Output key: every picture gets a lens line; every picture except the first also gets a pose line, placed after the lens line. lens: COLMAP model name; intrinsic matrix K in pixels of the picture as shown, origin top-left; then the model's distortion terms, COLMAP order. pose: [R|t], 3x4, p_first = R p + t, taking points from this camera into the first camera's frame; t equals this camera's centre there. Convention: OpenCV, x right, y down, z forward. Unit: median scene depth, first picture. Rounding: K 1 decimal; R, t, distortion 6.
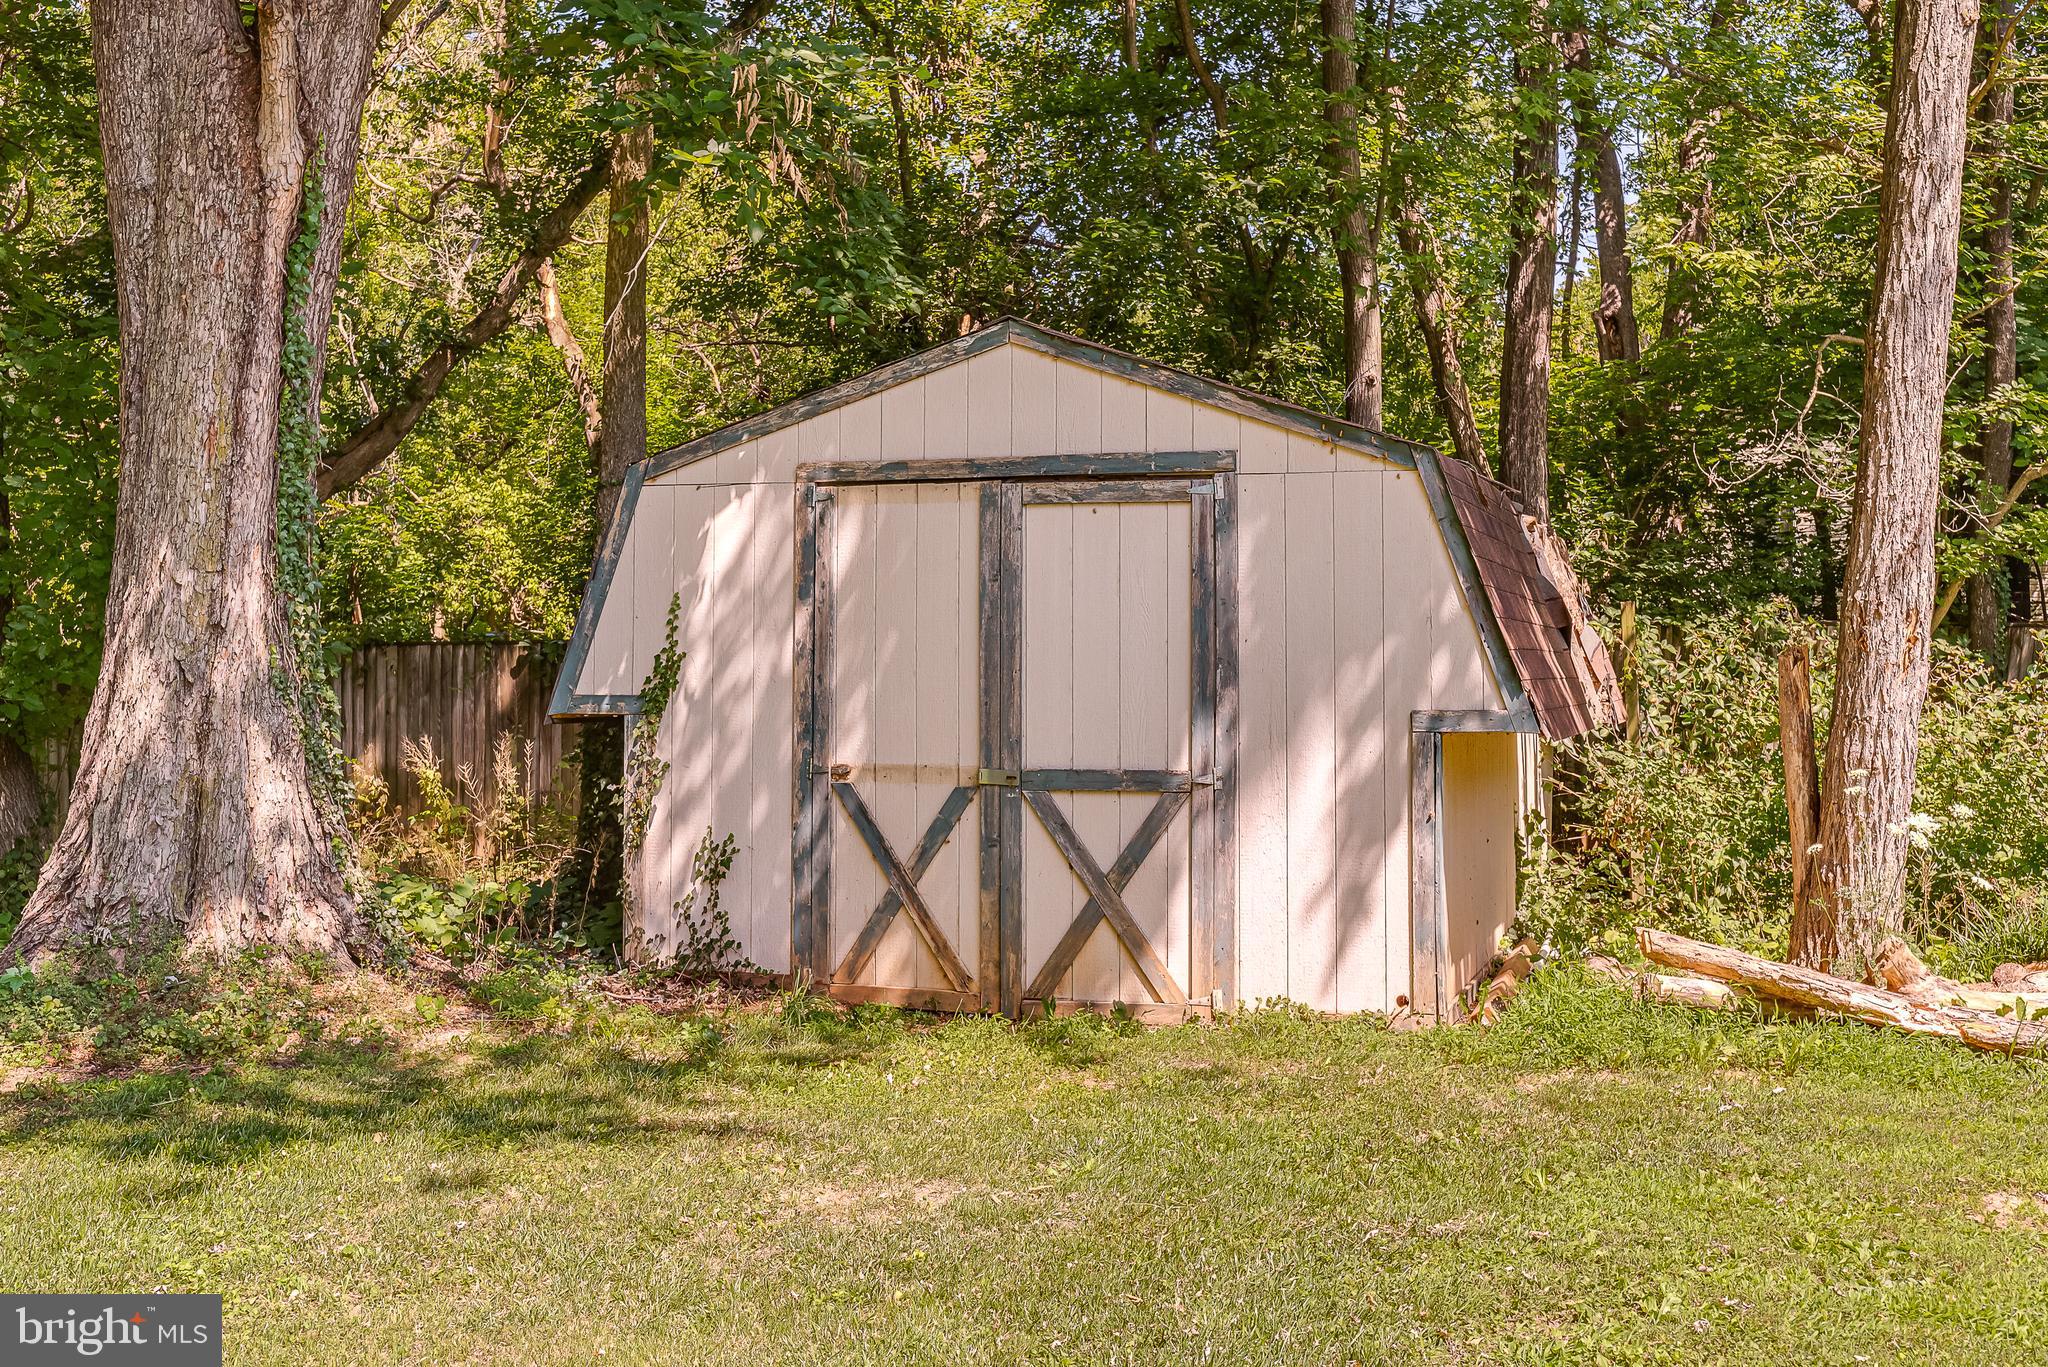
lens RADIAL K [[2131.7, 0, 1023.8], [0, 2131.7, 672.2], [0, 0, 1]] dist [-0.022349, 0.000000]
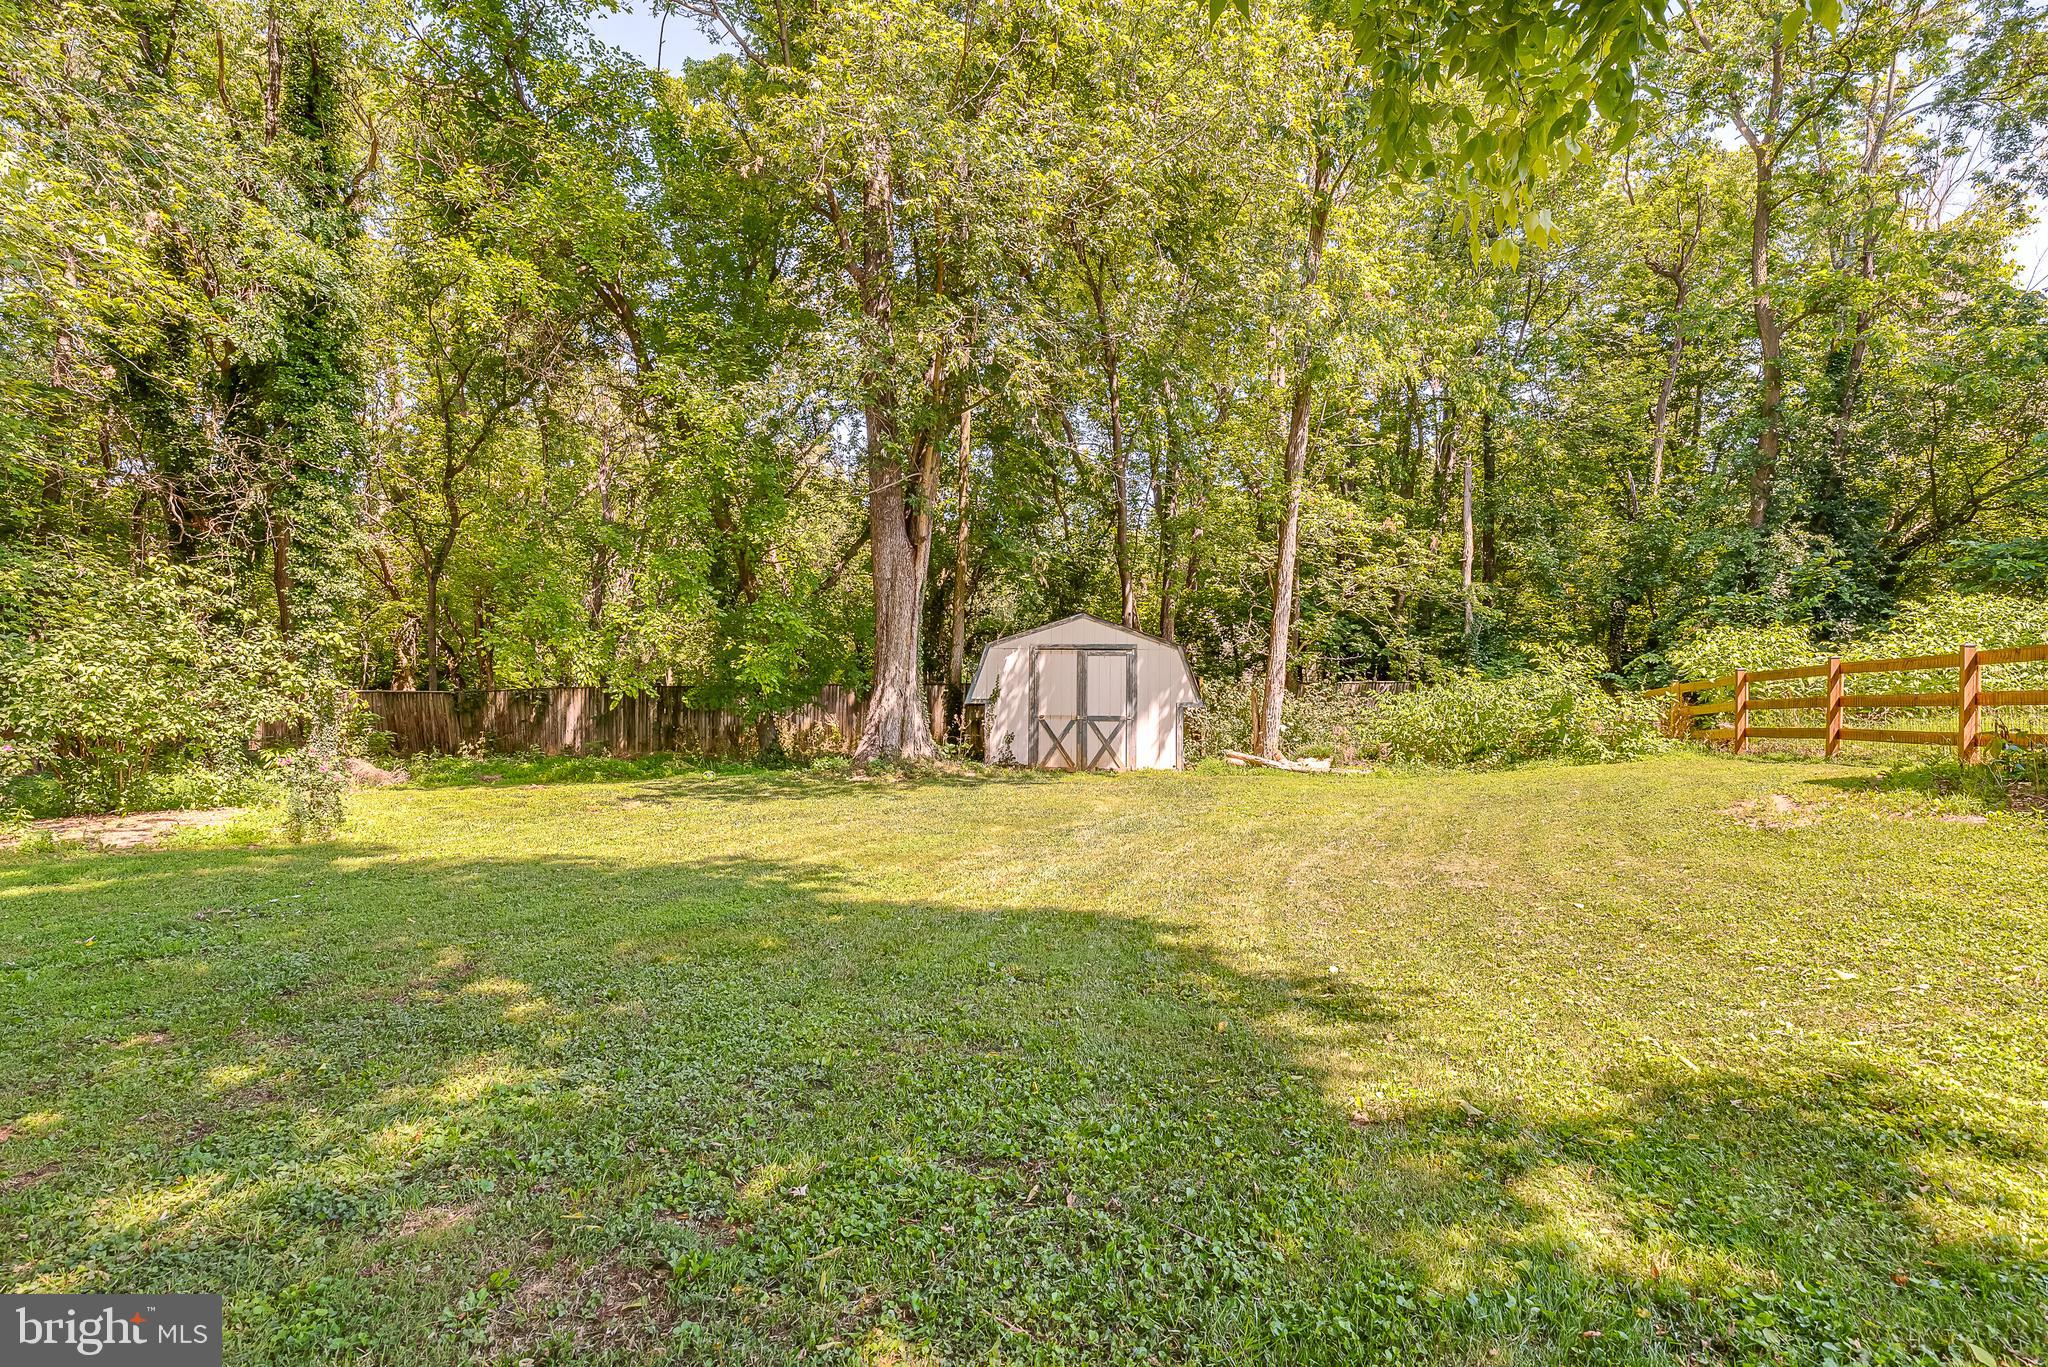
lens RADIAL K [[994.2, 0, 1029.7], [0, 994.2, 691.2], [0, 0, 1]] dist [0.001591, -0.000192]
pose [[0.986665, 0.008733, 0.162529, -0.450067], [-0.006546, 0.999881, -0.013983, 0.024505], [-0.162631, 0.012732, 0.986605, -0.997115]]
